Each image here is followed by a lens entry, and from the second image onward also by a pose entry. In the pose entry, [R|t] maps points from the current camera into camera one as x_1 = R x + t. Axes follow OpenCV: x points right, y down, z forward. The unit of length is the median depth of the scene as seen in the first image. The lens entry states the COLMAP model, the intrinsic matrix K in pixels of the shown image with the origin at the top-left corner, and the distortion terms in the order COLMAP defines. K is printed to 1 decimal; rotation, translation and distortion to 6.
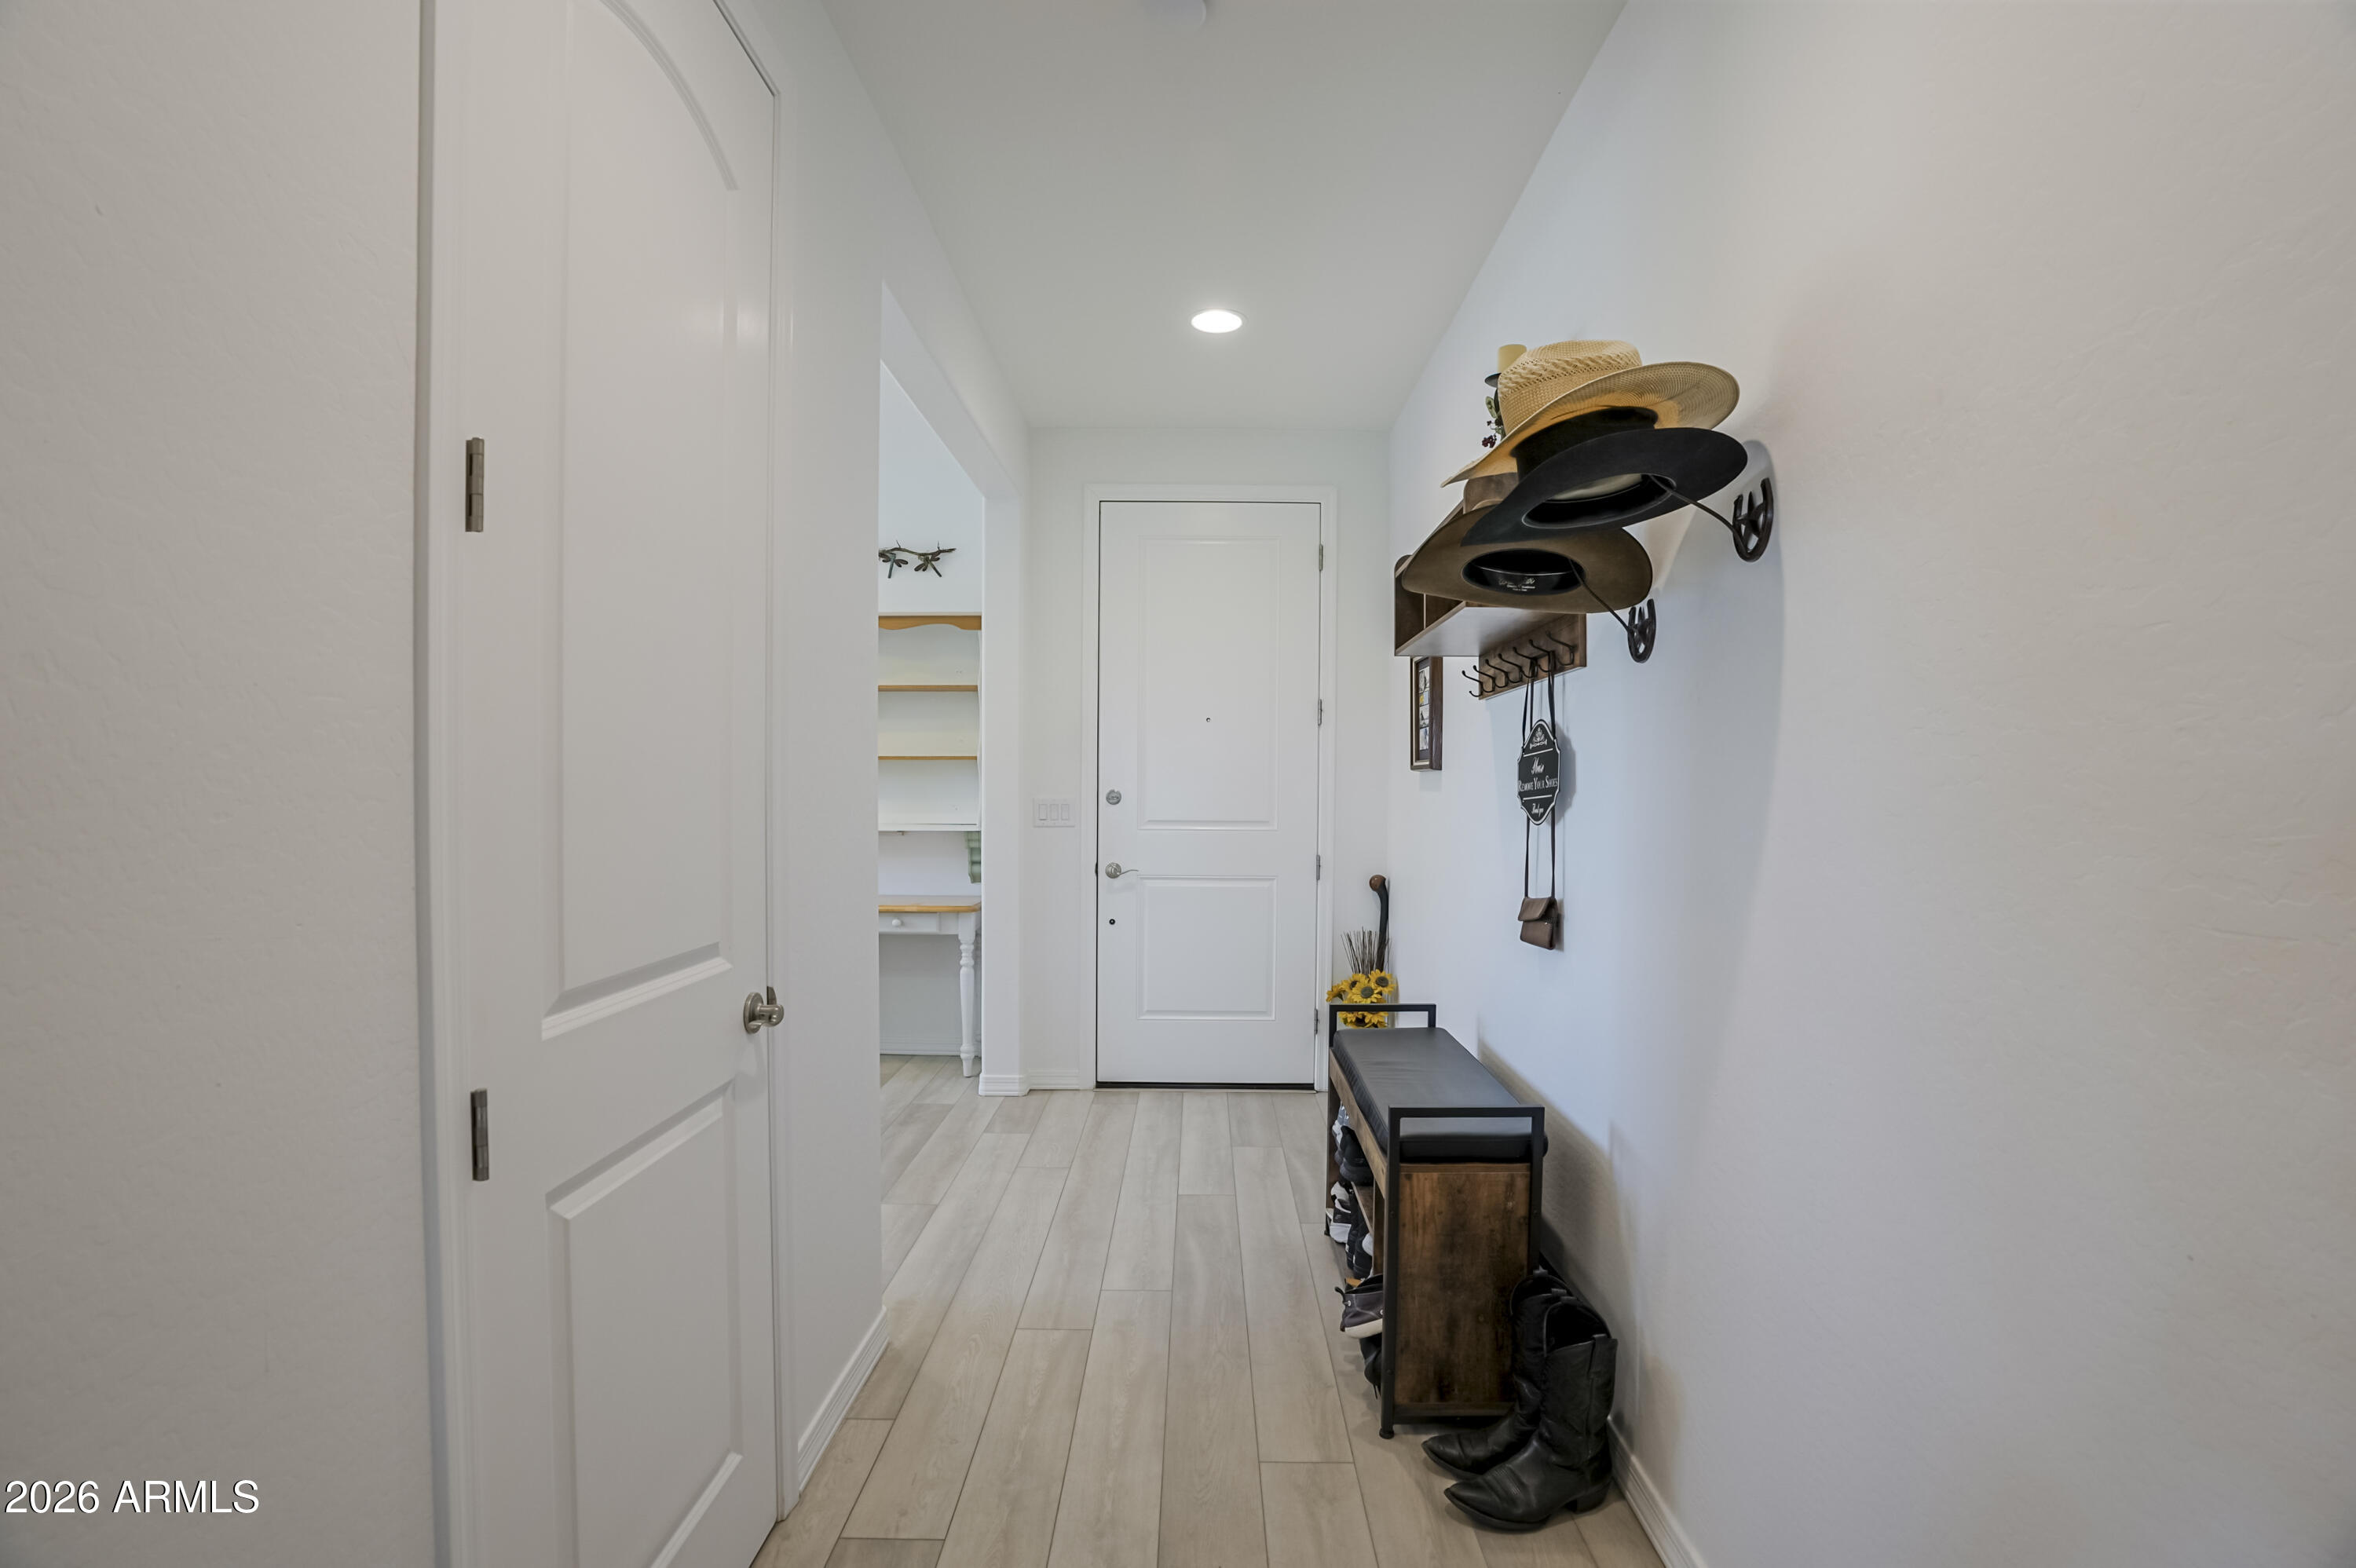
lens RADIAL K [[1114.7, 0, 1164.6], [0, 1114.7, 800.7], [0, 0, 1]] dist [-0.060120, 0.019797]
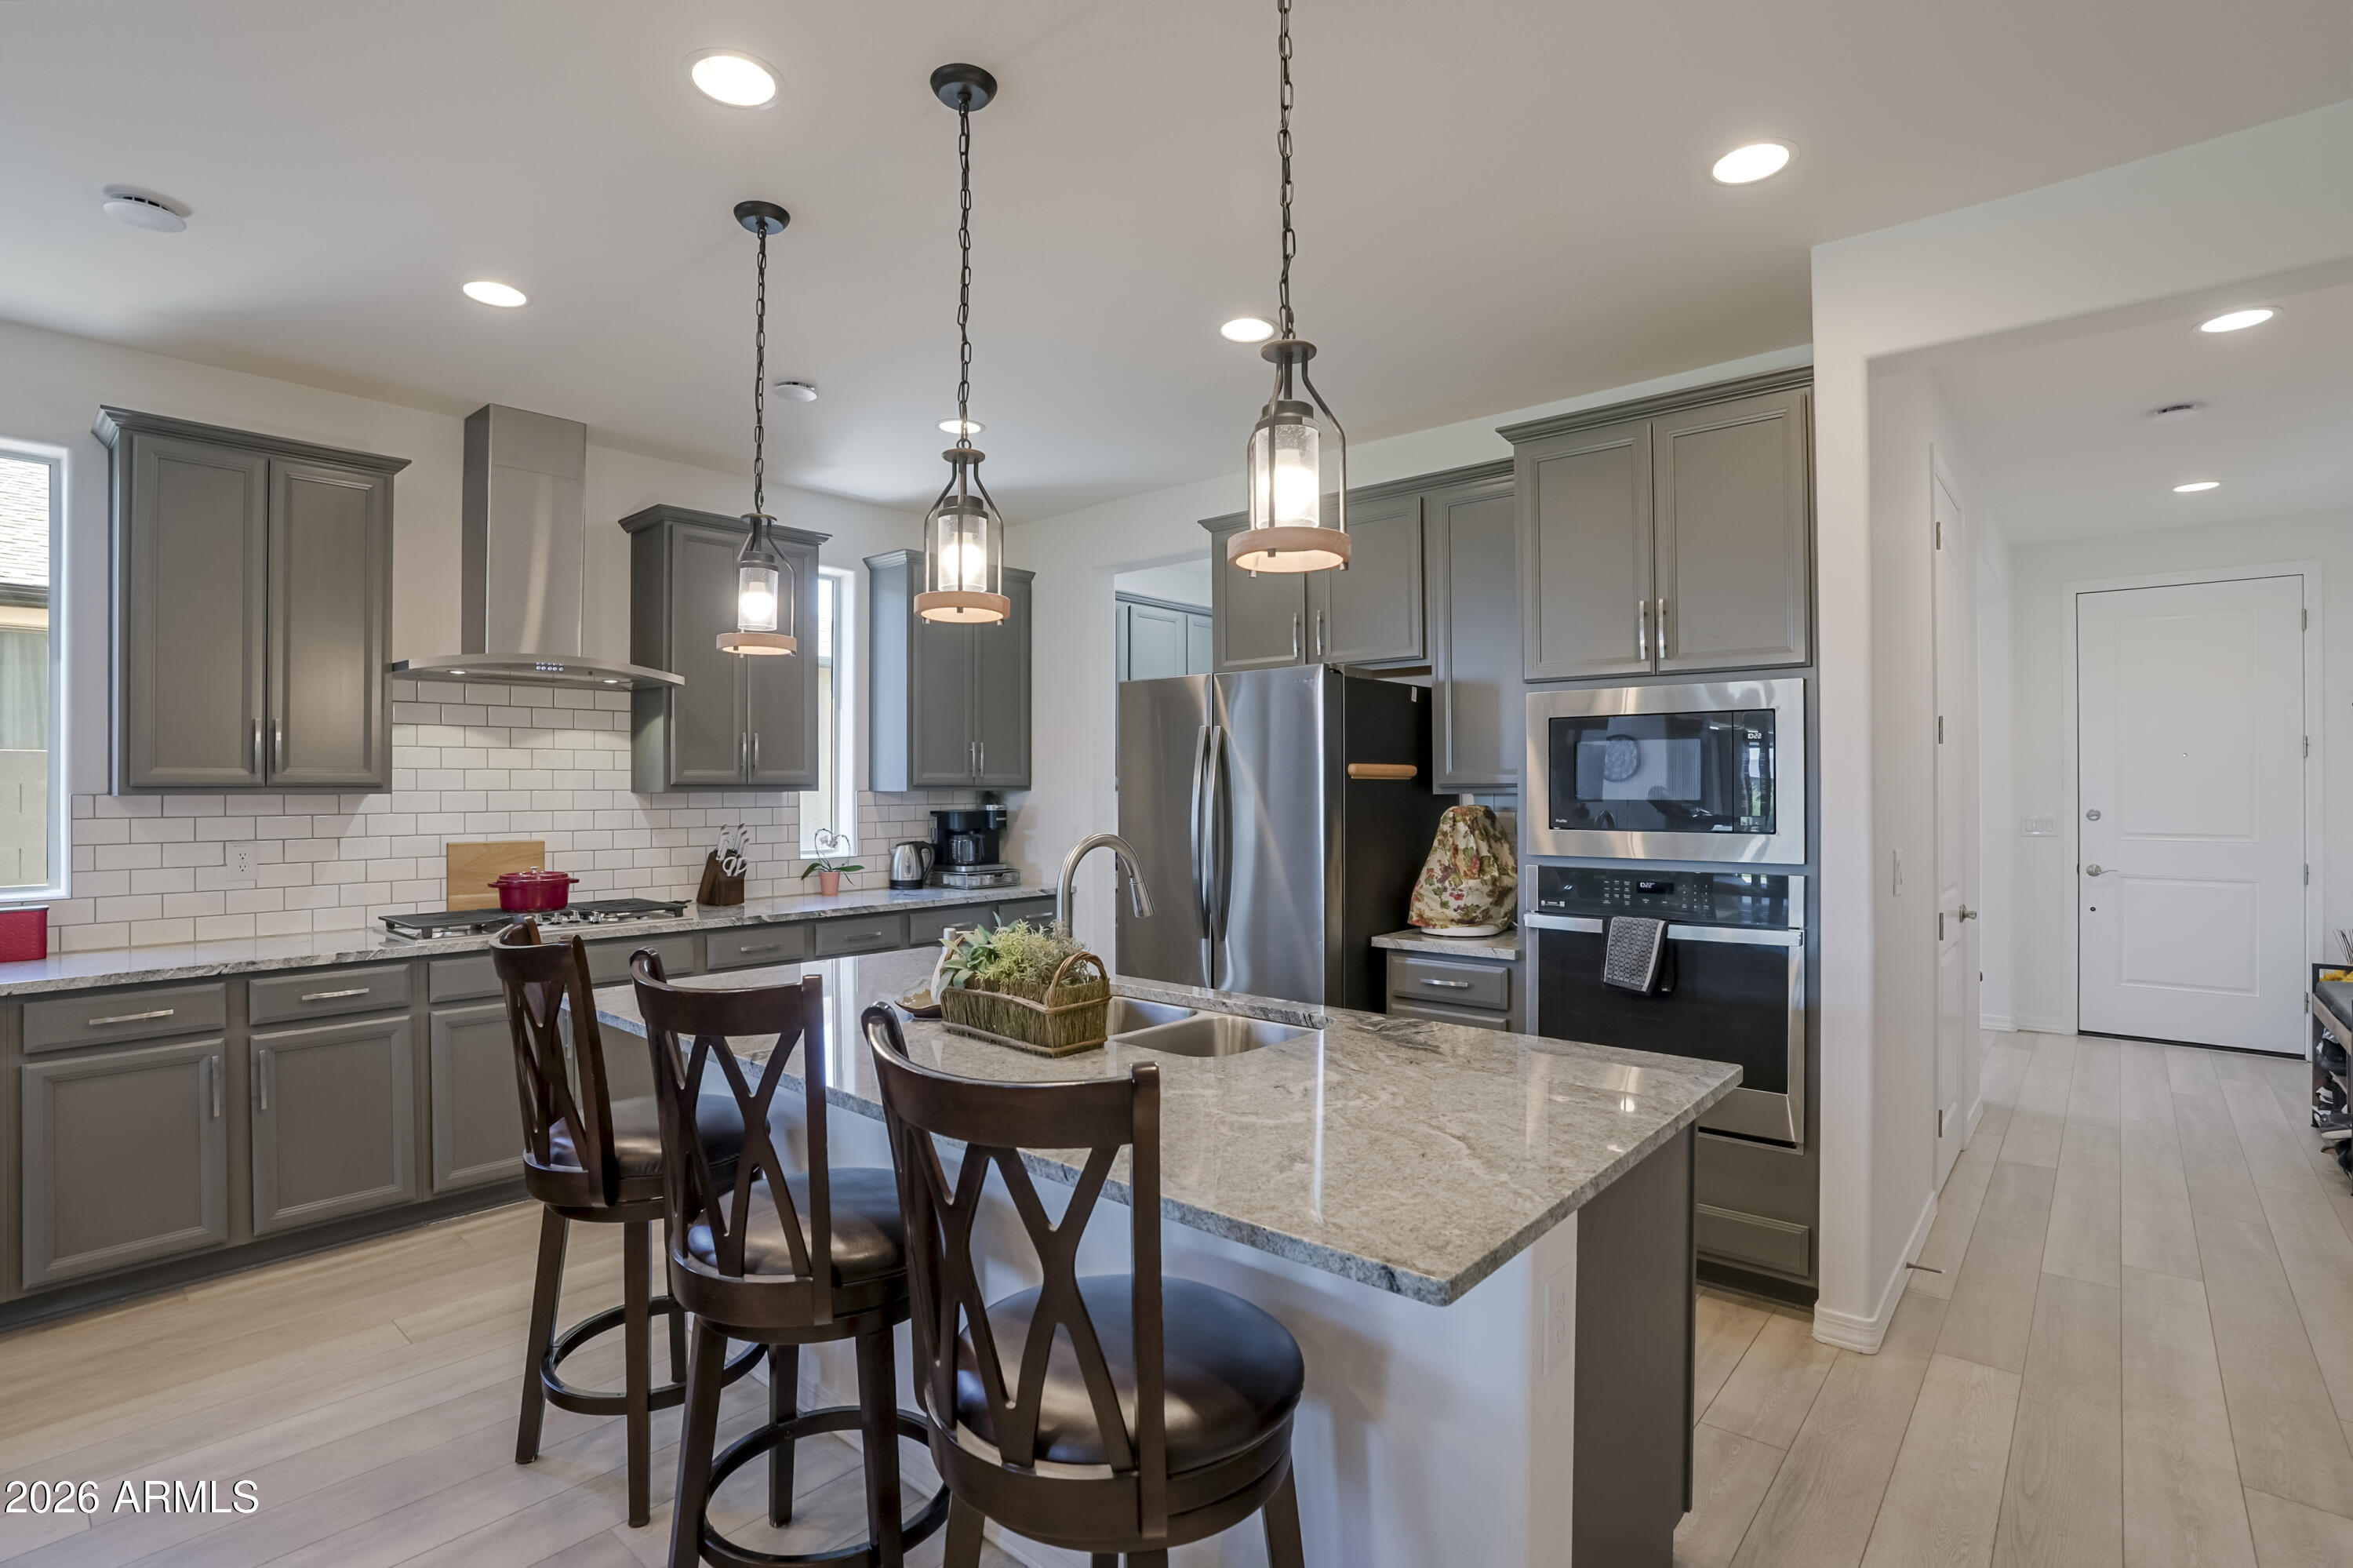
lens RADIAL K [[1113.4, 0, 1176.7], [0, 1113.4, 777.3], [0, 0, 1]] dist [-0.060120, 0.019797]
pose [[0.771513, -0.012530, -0.636090, -0.089583], [-0.003154, 0.999718, -0.023519, -0.018074], [0.636205, 0.020152, 0.771256, -0.849475]]
